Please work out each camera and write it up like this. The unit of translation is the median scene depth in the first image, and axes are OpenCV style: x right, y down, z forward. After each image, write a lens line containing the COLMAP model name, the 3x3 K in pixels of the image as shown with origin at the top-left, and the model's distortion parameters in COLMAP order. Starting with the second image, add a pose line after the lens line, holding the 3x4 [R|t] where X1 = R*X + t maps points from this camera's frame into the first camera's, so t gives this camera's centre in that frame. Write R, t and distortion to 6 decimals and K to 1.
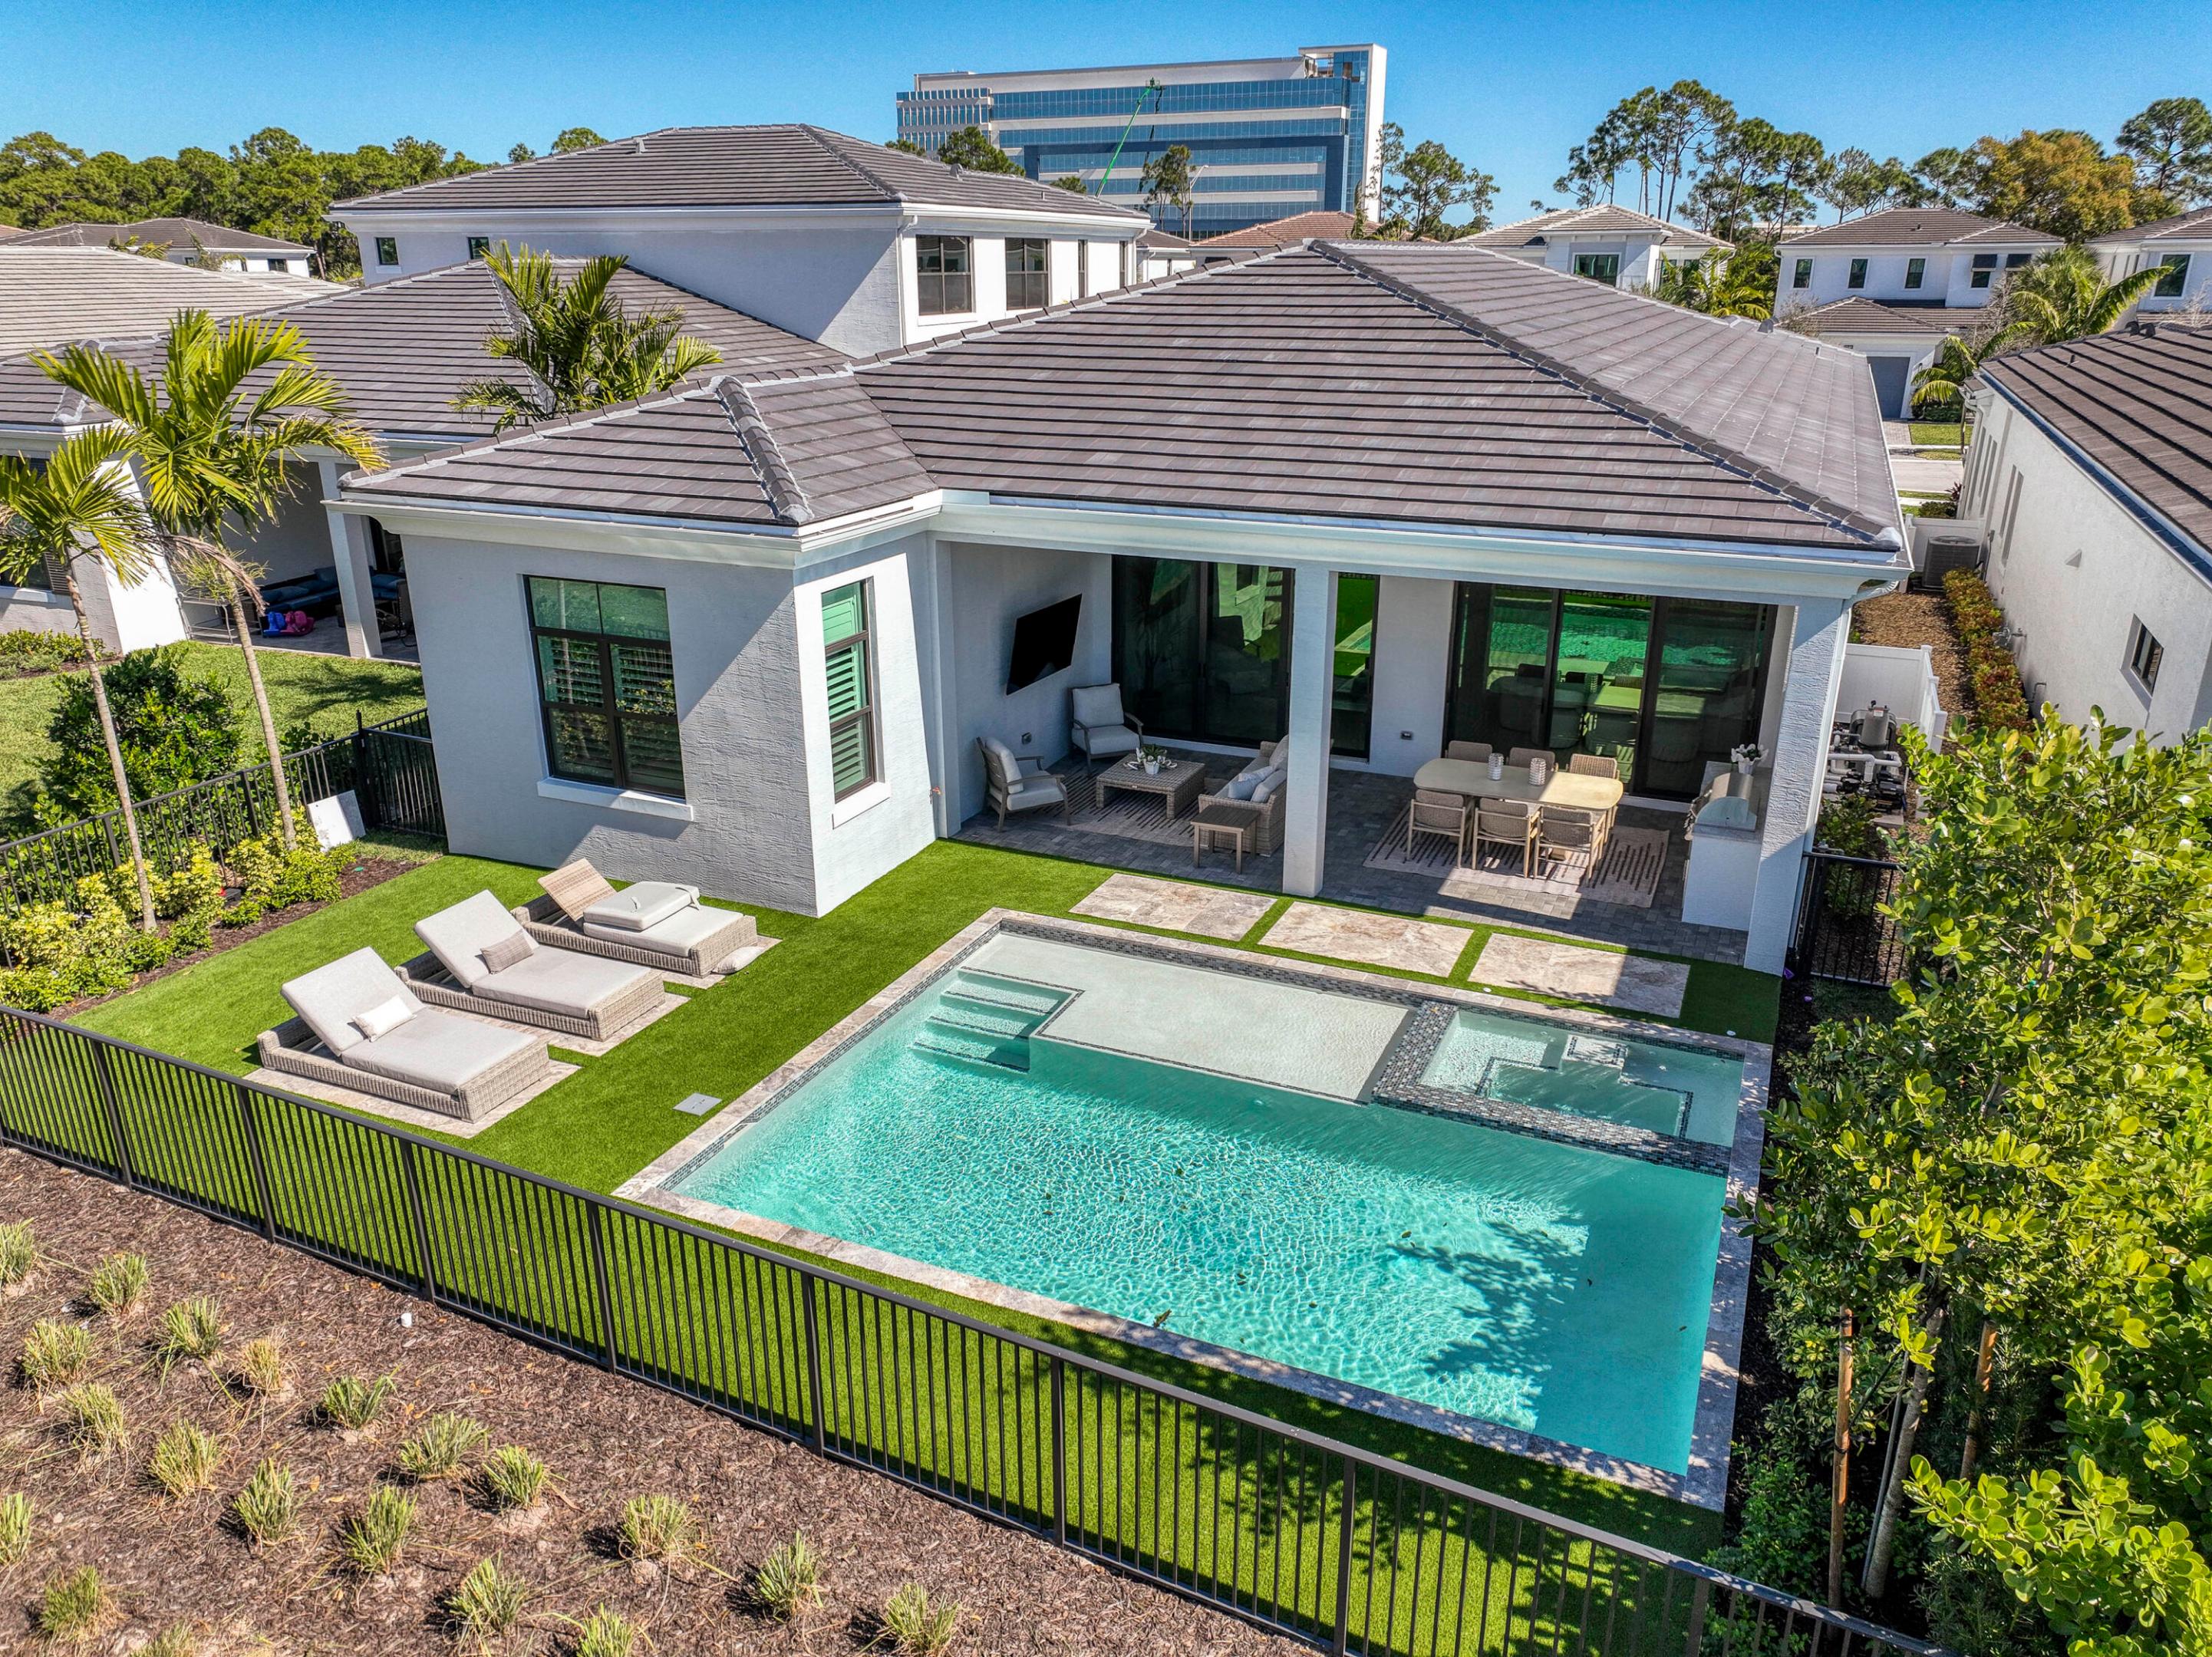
lens RADIAL K [[1547.0, 0, 1114.2], [0, 1547.0, 835.7], [0, 0, 1]] dist [-0.006880, 0.024840]
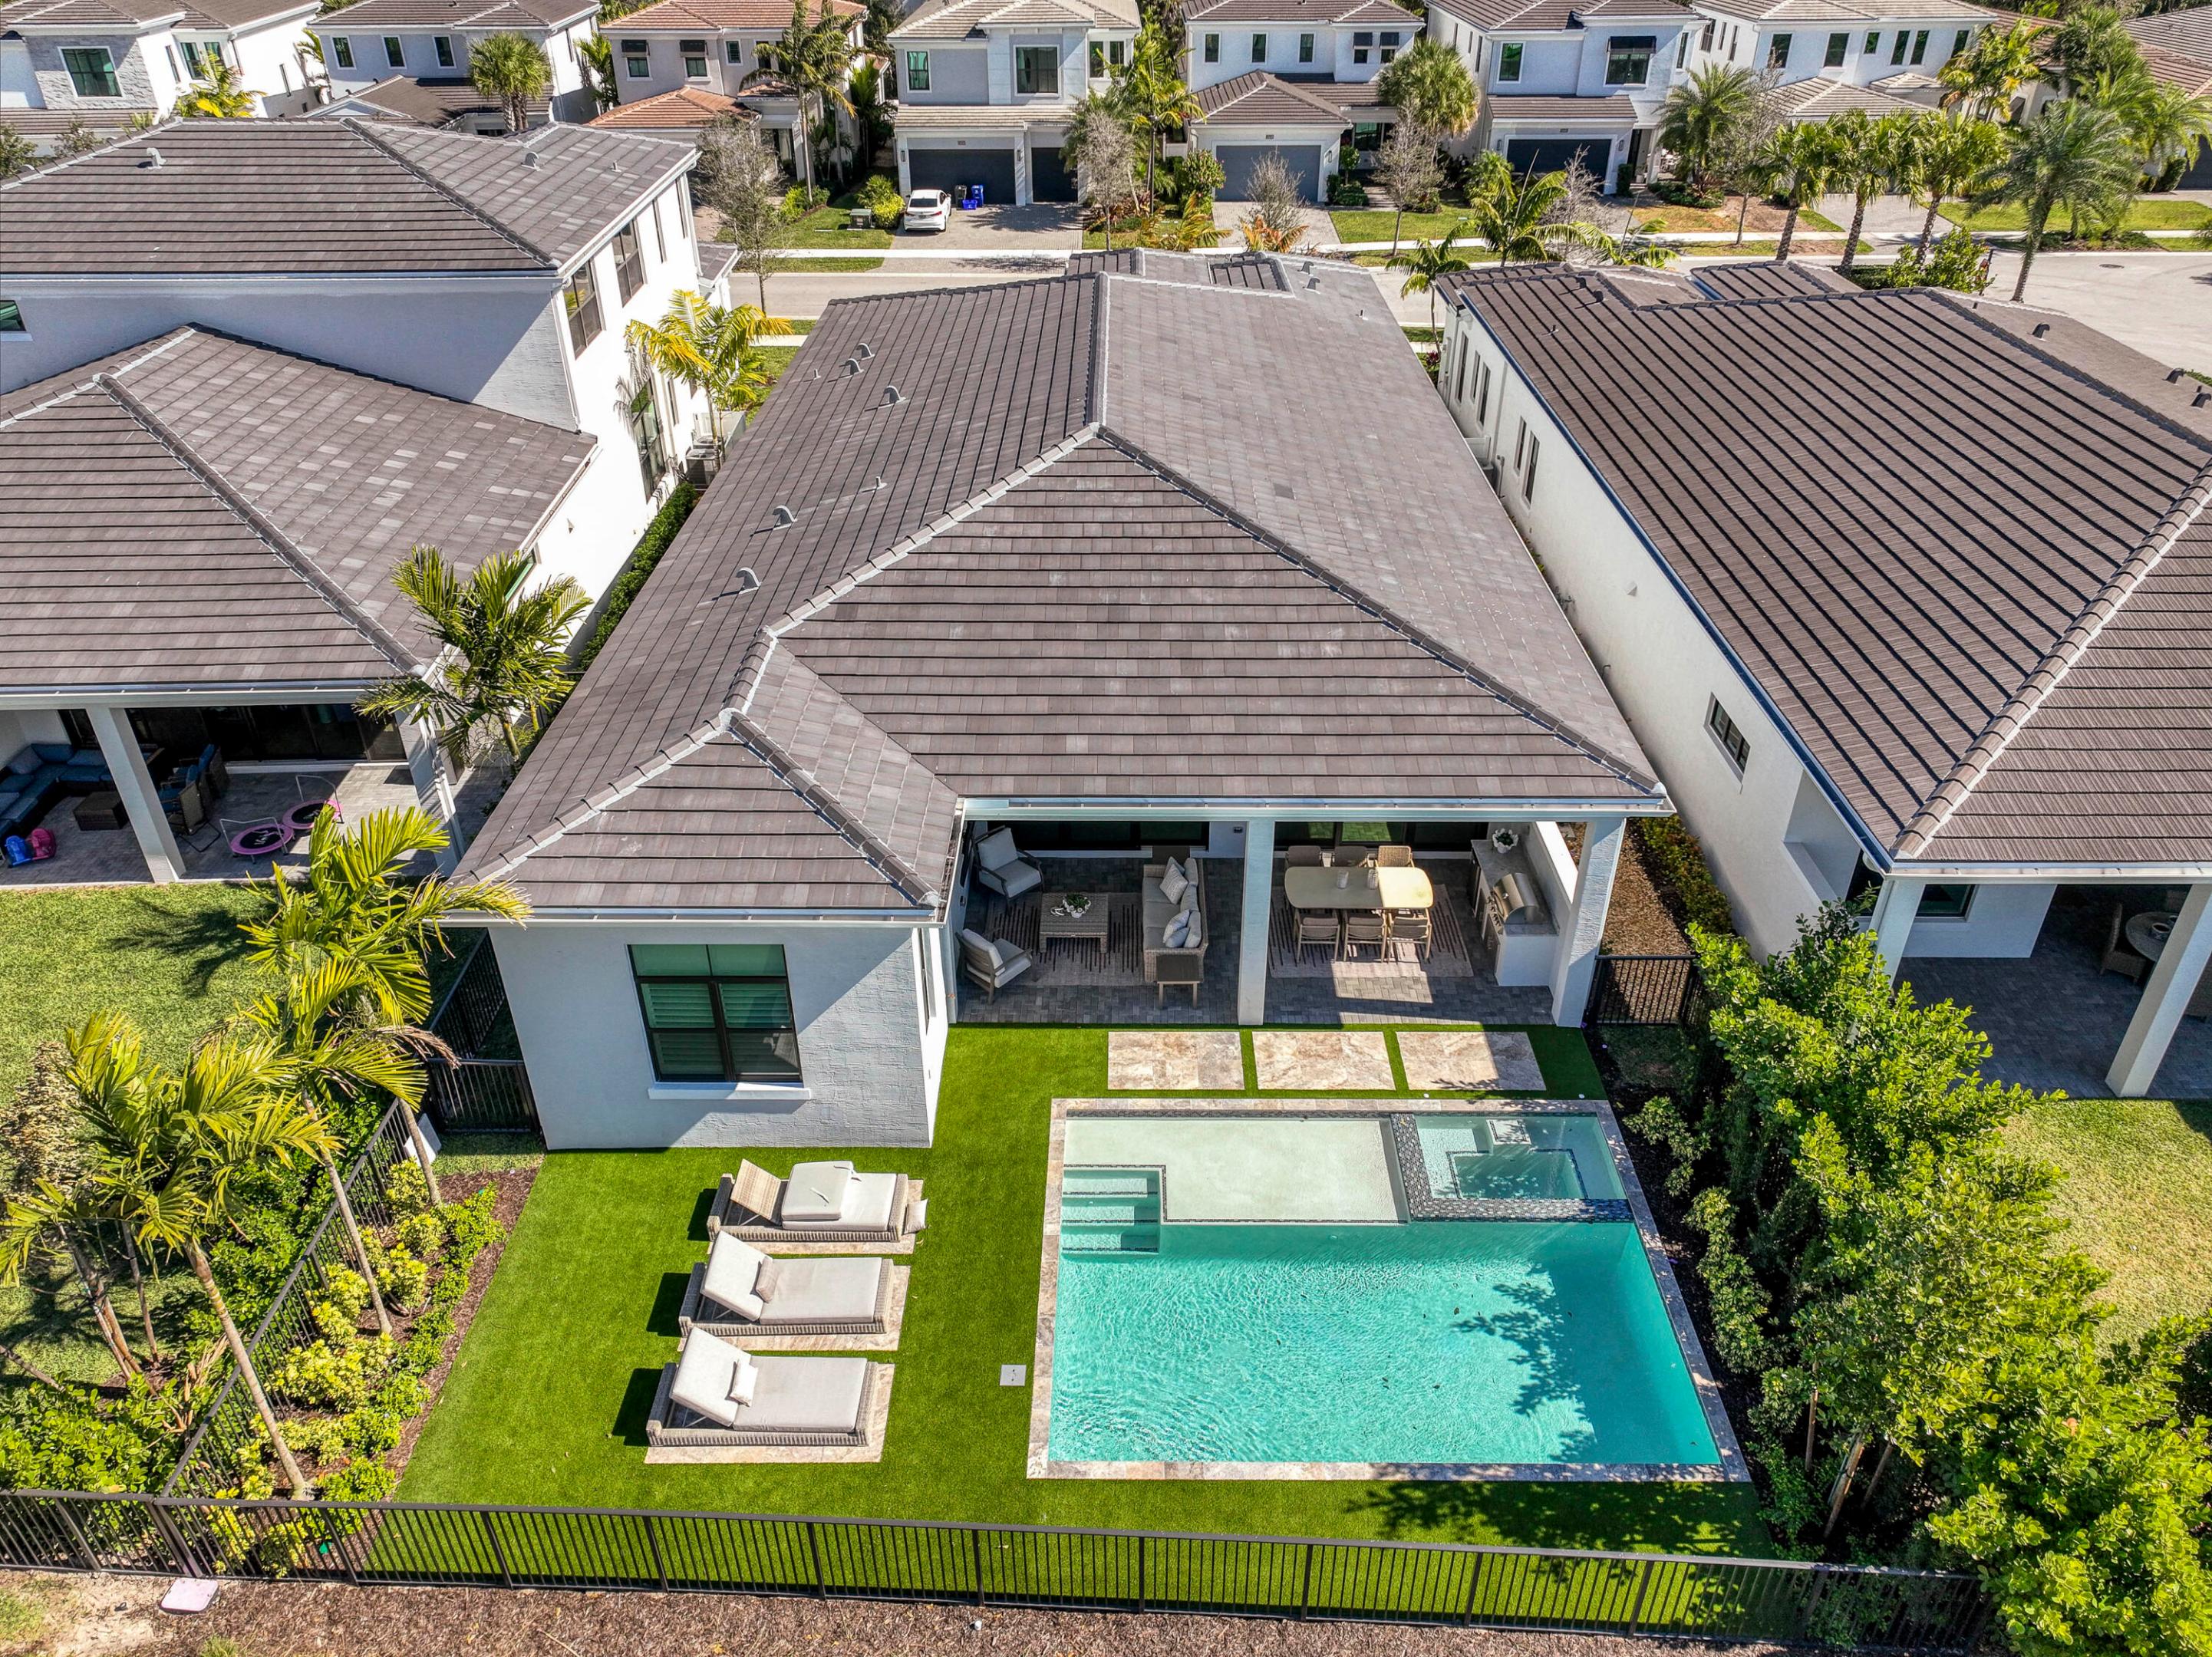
lens RADIAL K [[1546.2, 0, 1106.0], [0, 1546.2, 828.5], [0, 0, 1]] dist [0.001206, -0.001801]
pose [[0.919330, -0.212979, 0.330866, -0.432791], [0.140905, 0.963281, 0.228552, -0.480616], [-0.367393, -0.163494, 0.915583, -0.181227]]
